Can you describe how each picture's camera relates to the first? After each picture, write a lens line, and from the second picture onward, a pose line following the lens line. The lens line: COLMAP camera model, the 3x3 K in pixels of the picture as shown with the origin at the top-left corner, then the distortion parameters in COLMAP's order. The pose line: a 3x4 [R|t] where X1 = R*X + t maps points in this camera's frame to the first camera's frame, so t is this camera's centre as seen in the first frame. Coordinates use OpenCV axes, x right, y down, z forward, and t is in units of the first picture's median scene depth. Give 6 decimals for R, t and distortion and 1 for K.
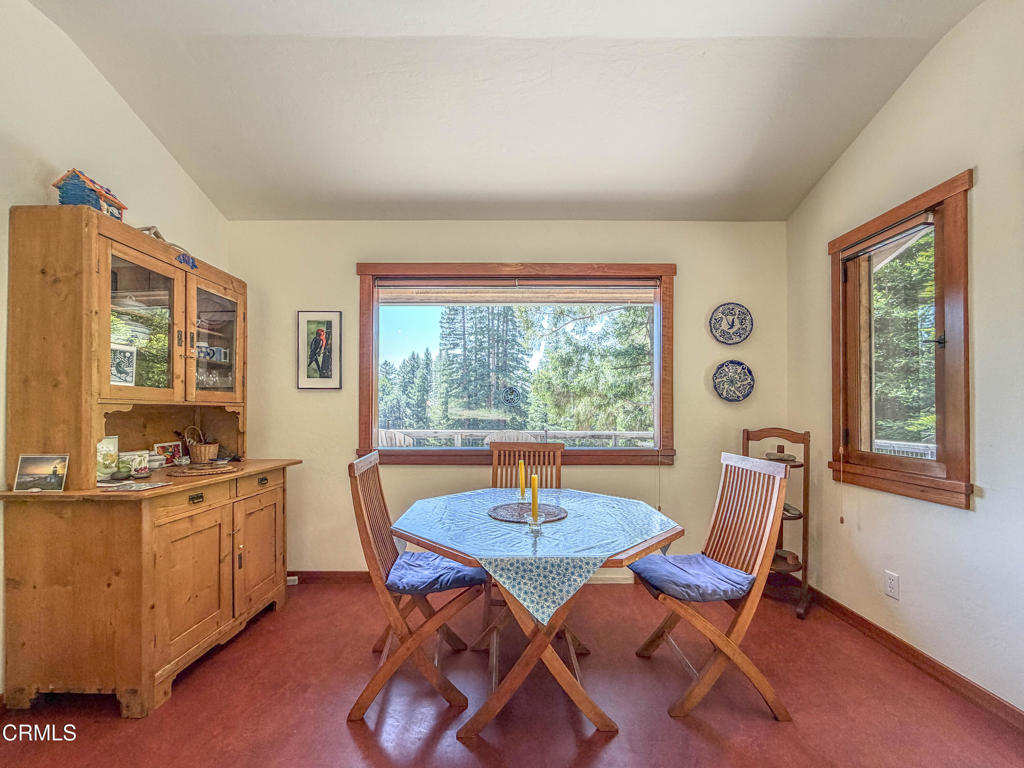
lens RADIAL K [[425.7, 0, 508.4], [0, 425.7, 413.4], [0, 0, 1]] dist [-0.000101, 0.000420]
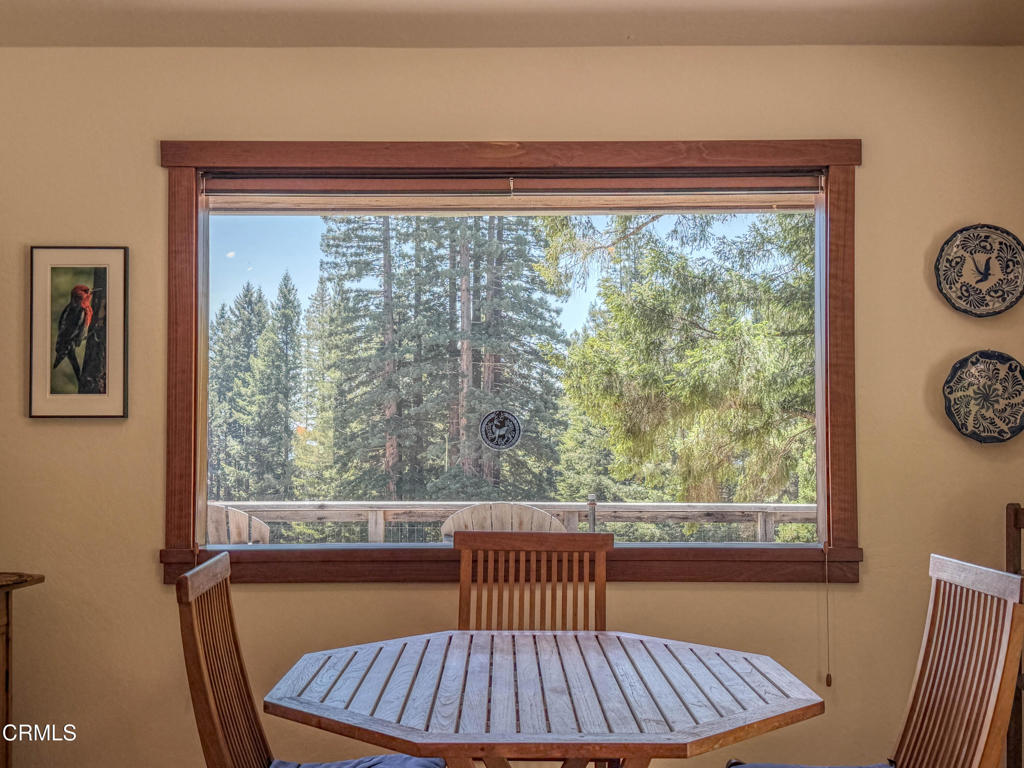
lens RADIAL K [[1159.8, 0, 499.9], [0, 1159.8, 402.9], [0, 0, 1]] dist [0.091918, 0.000000]
pose [[0.999973, -0.004725, -0.005711, 0.011370], [0.004490, 0.999175, -0.040375, -0.017236], [0.005897, 0.040348, 0.999168, -0.211911]]
